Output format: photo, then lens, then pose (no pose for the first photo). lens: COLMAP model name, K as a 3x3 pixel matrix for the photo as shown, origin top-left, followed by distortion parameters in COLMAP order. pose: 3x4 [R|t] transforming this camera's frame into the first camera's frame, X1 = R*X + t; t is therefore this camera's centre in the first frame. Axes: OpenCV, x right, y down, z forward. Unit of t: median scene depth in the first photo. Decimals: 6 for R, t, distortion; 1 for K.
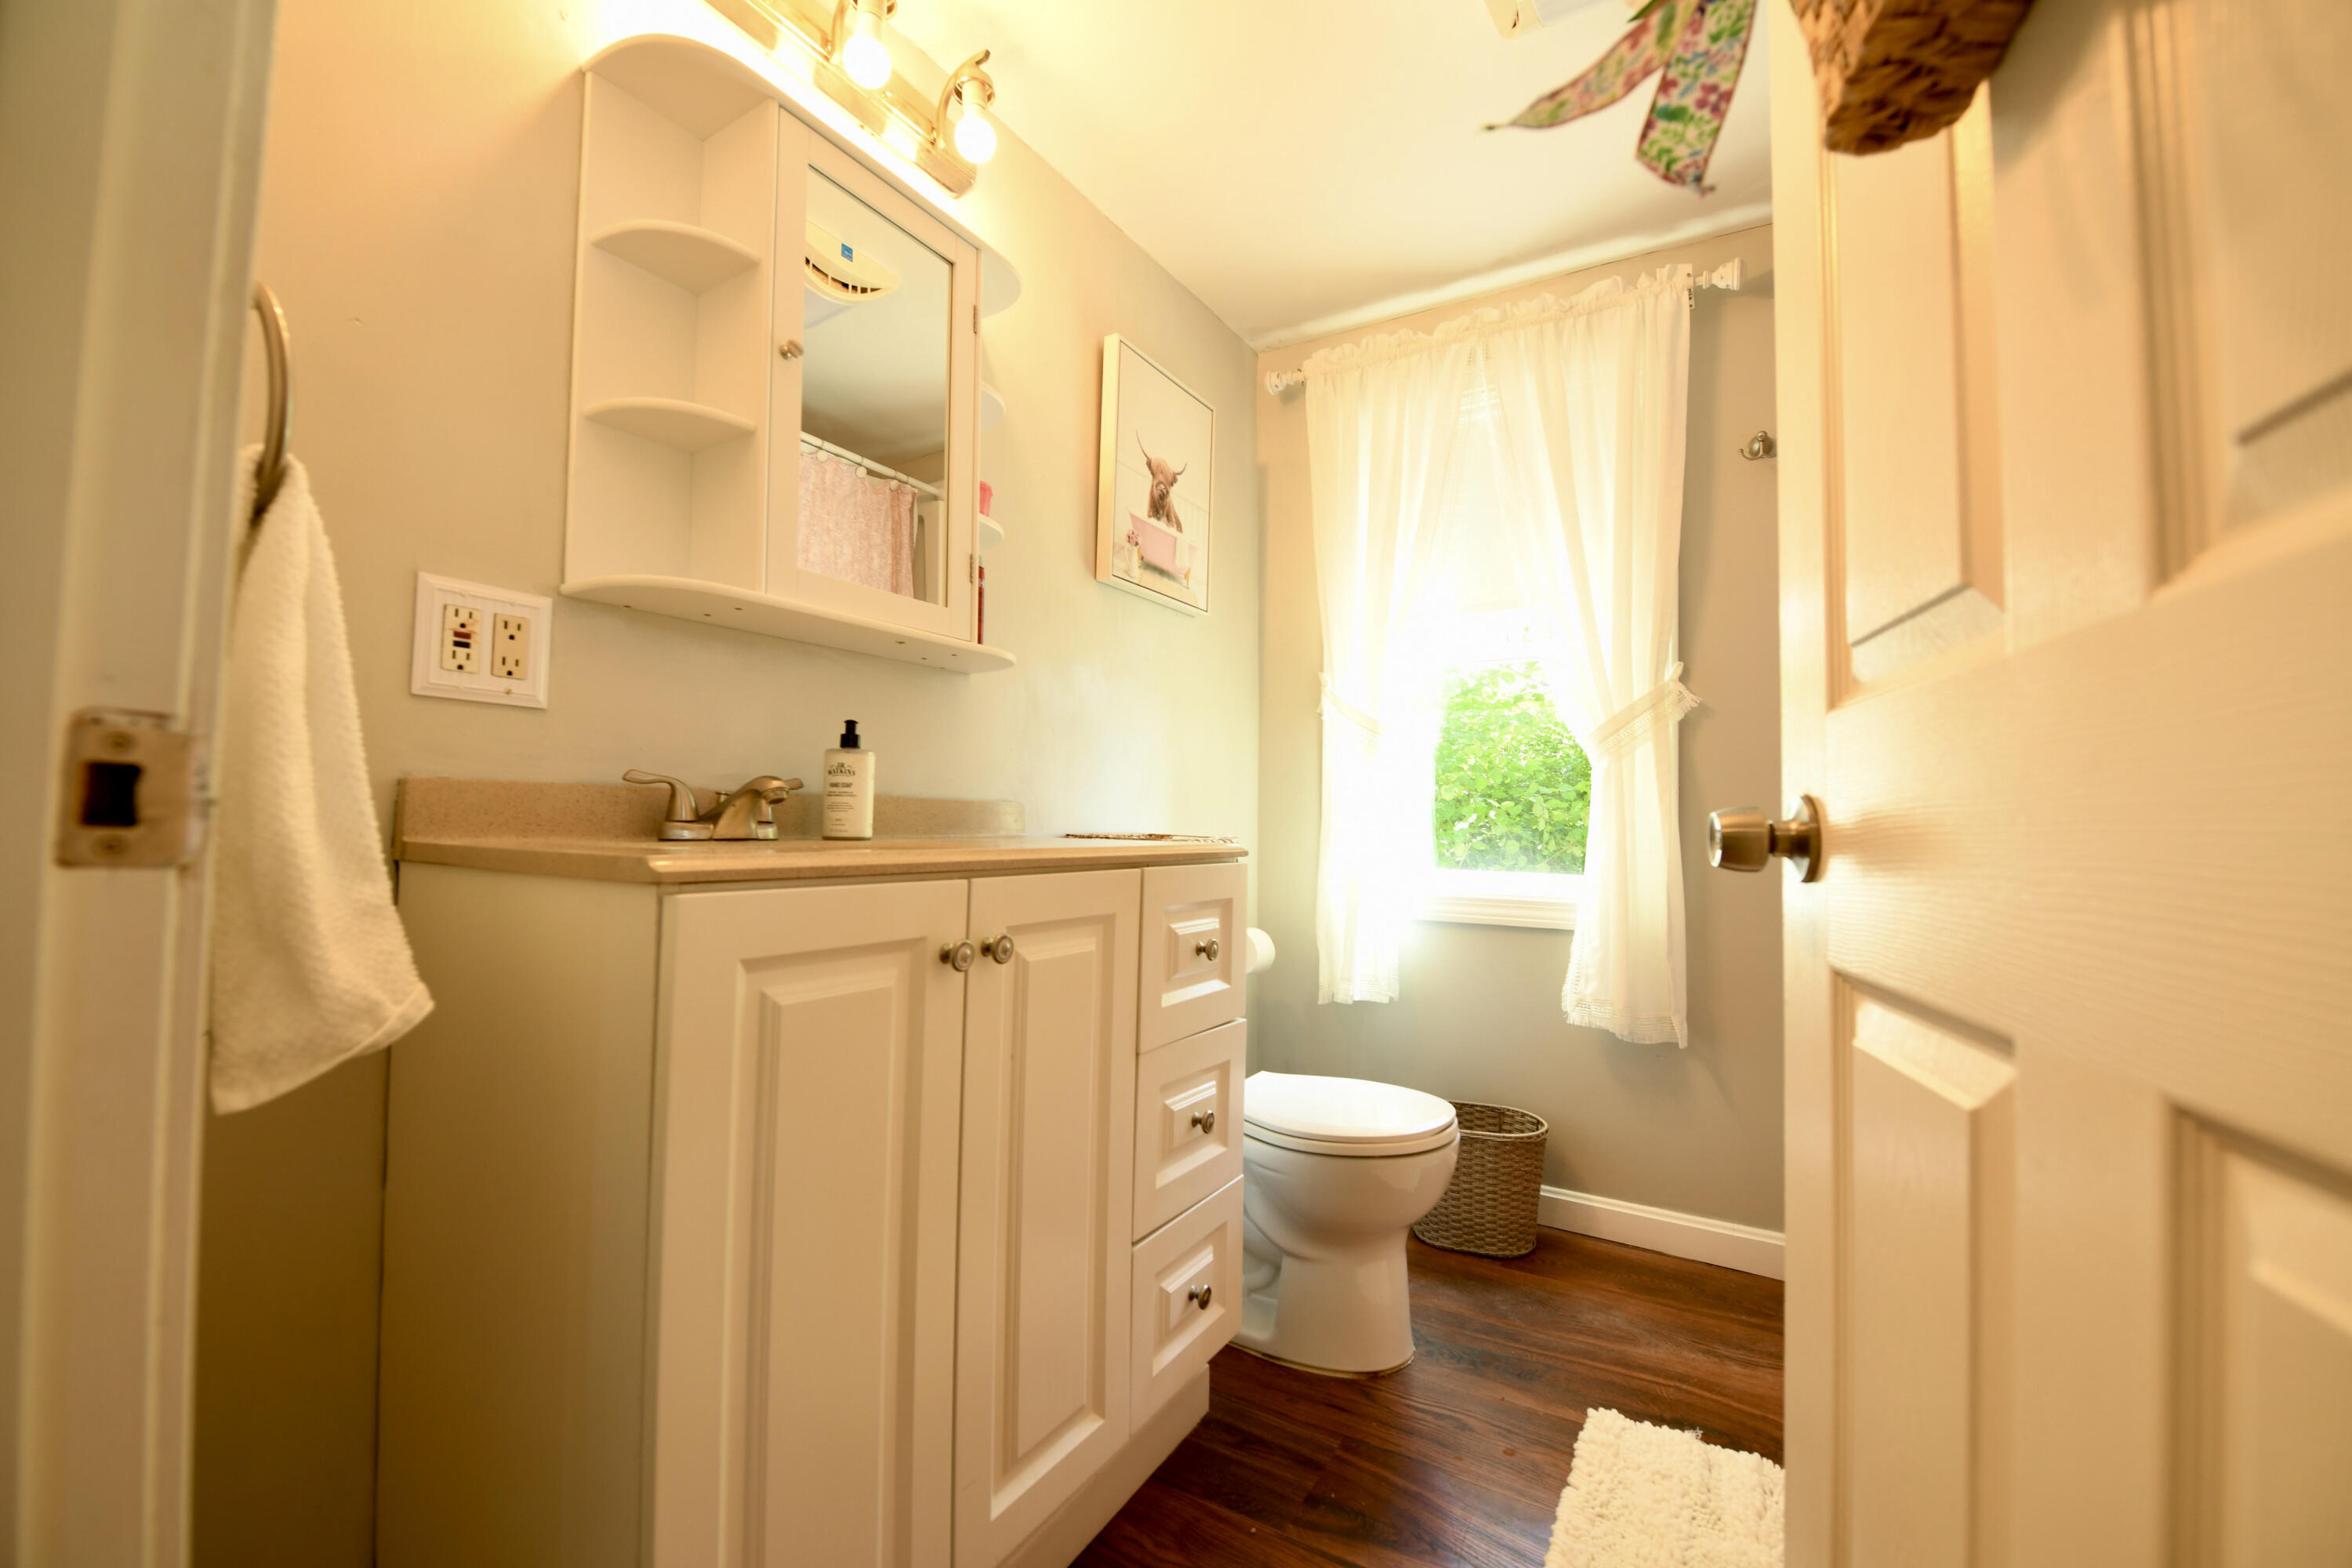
lens RADIAL K [[947.1, 0, 1175.0], [0, 947.1, 782.4], [0, 0, 1]] dist [-0.013423, -0.001077]
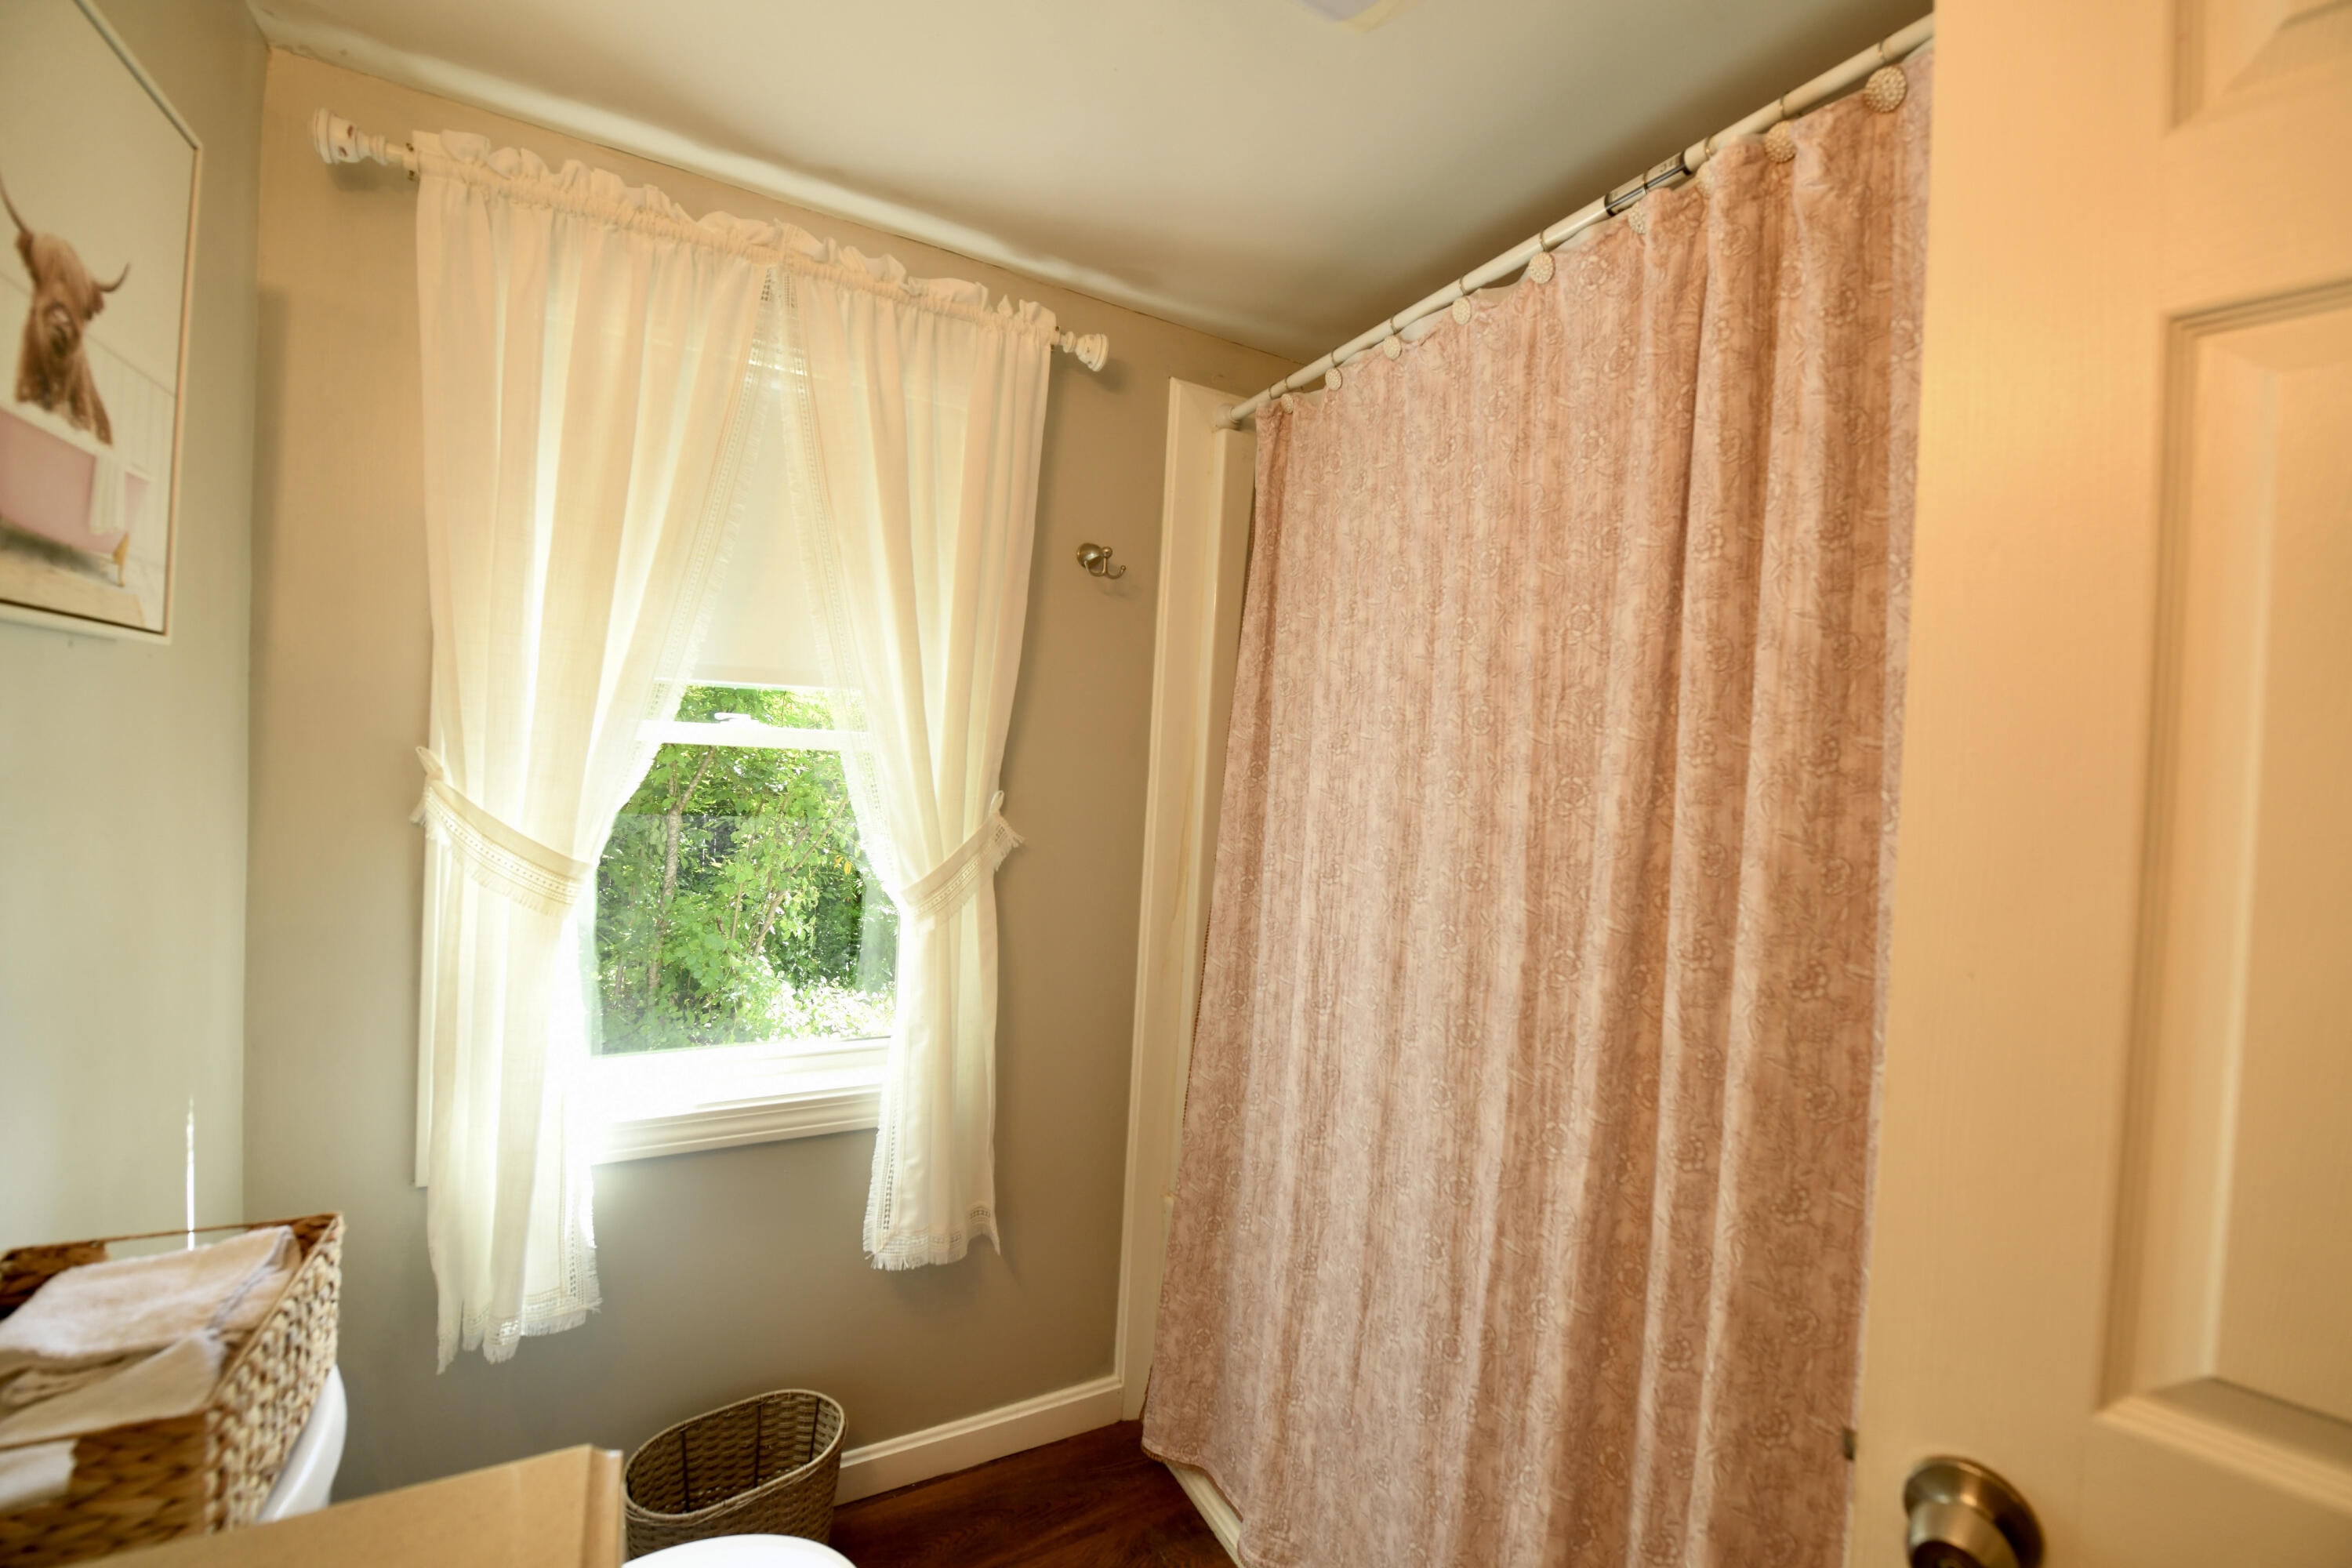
lens RADIAL K [[947.1, 0, 1180.4], [0, 947.1, 782.1], [0, 0, 1]] dist [-0.013423, -0.001077]
pose [[0.494434, -0.009920, 0.869158, -0.112383], [-0.078671, 0.995320, 0.056113, -0.189646], [-0.865647, -0.096122, 0.491340, 0.437527]]
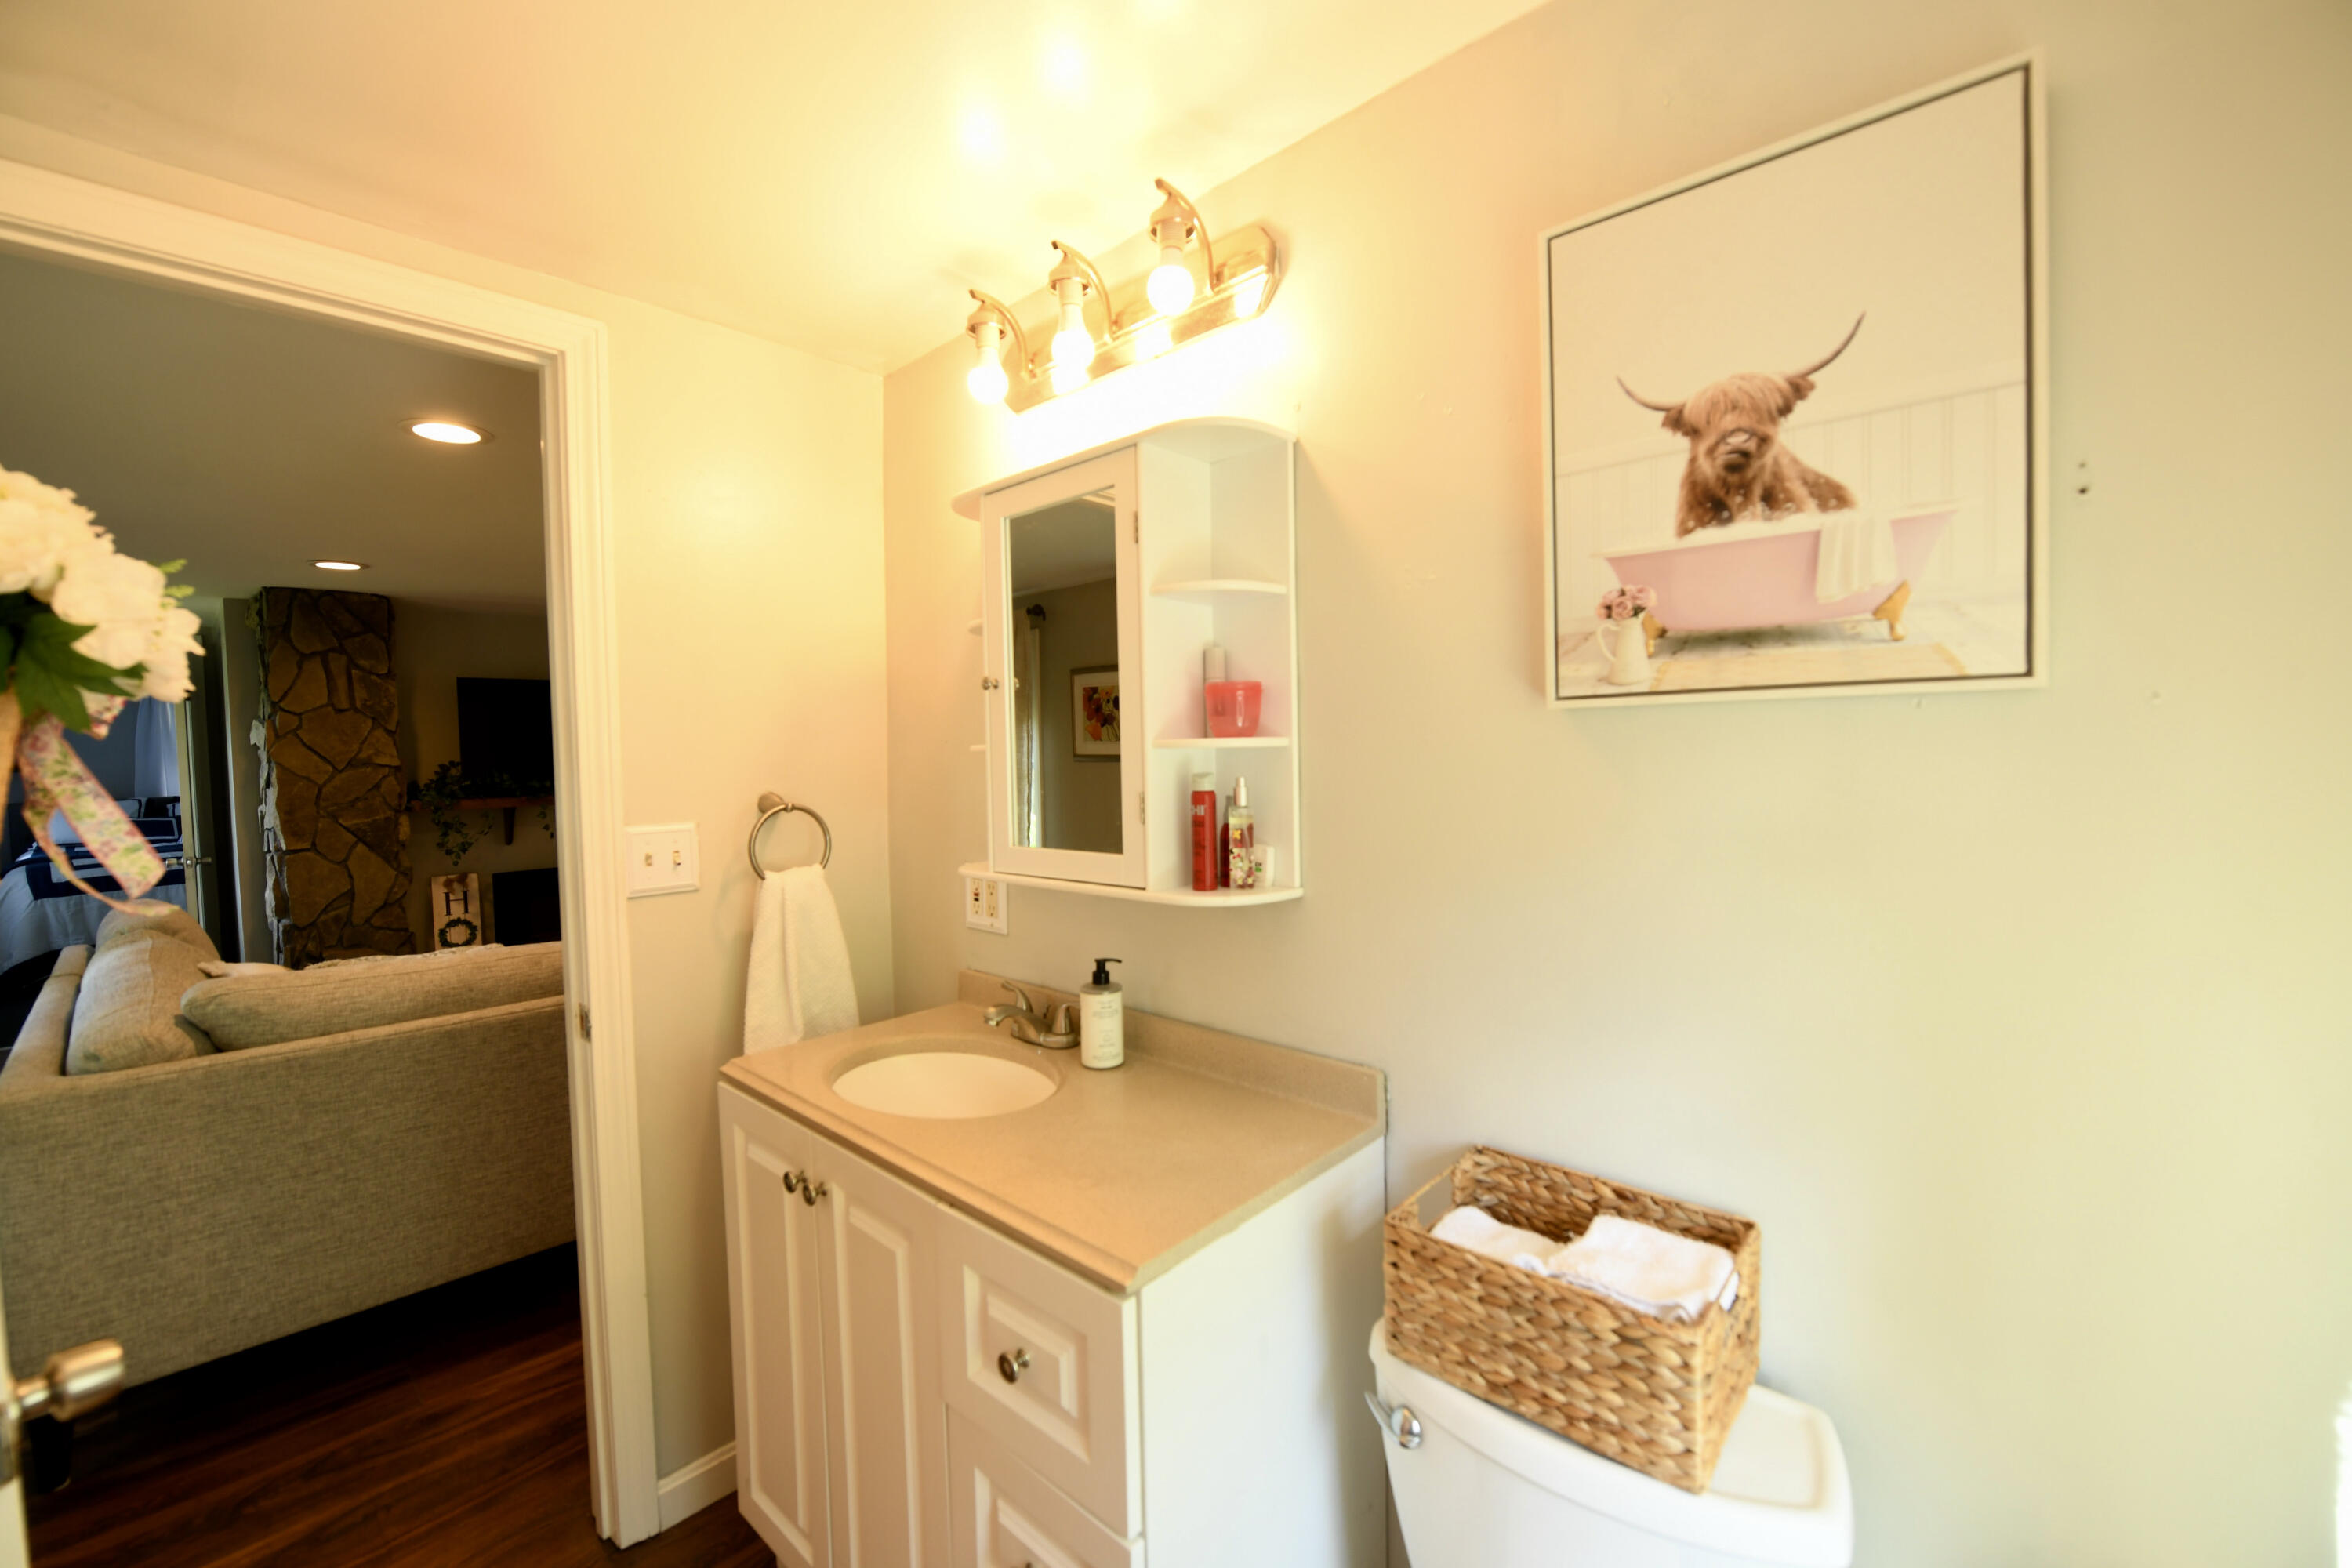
lens RADIAL K [[947.1, 0, 1180.7], [0, 947.1, 774.3], [0, 0, 1]] dist [-0.013423, -0.001077]
pose [[-0.191153, 0.018106, -0.981393, 0.461851], [0.058894, 0.998240, 0.006946, -0.180470], [0.979792, -0.056471, -0.191883, 0.834164]]
